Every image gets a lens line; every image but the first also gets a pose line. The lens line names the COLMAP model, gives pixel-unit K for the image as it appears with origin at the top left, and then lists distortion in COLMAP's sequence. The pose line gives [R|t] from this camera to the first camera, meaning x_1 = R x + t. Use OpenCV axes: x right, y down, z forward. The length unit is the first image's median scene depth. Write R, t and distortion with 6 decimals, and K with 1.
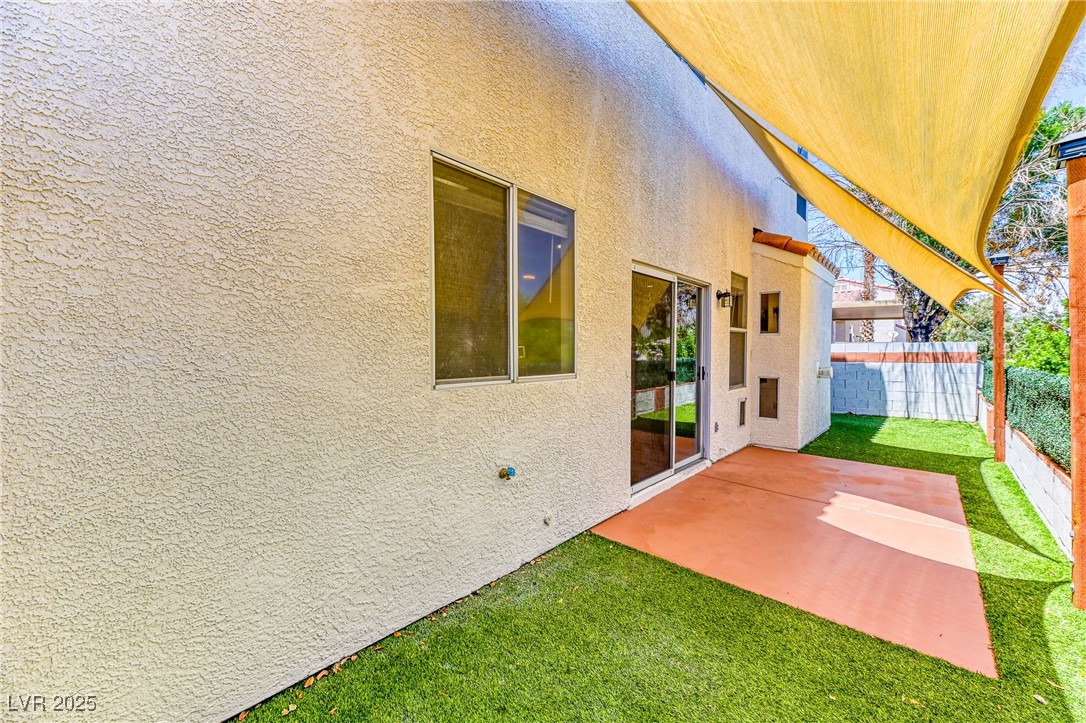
lens RADIAL K [[432.9, 0, 539.1], [0, 432.9, 360.2], [0, 0, 1]] dist [0.001863, 0.000091]
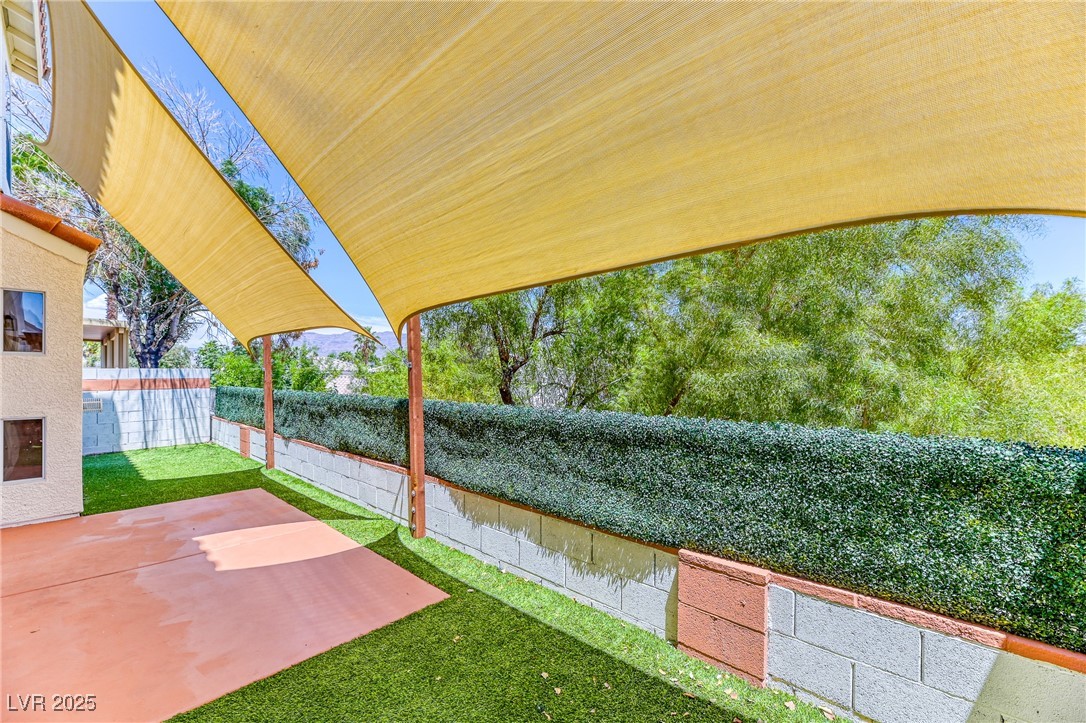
lens RADIAL K [[439.2, 0, 543.4], [0, 439.2, 385.2], [0, 0, 1]] dist [0.000347, -0.000057]
pose [[0.010722, -0.024847, 0.999634, -0.091448], [0.027740, 0.999314, 0.024542, -0.003890], [-0.999558, 0.027467, 0.011404, 0.135196]]
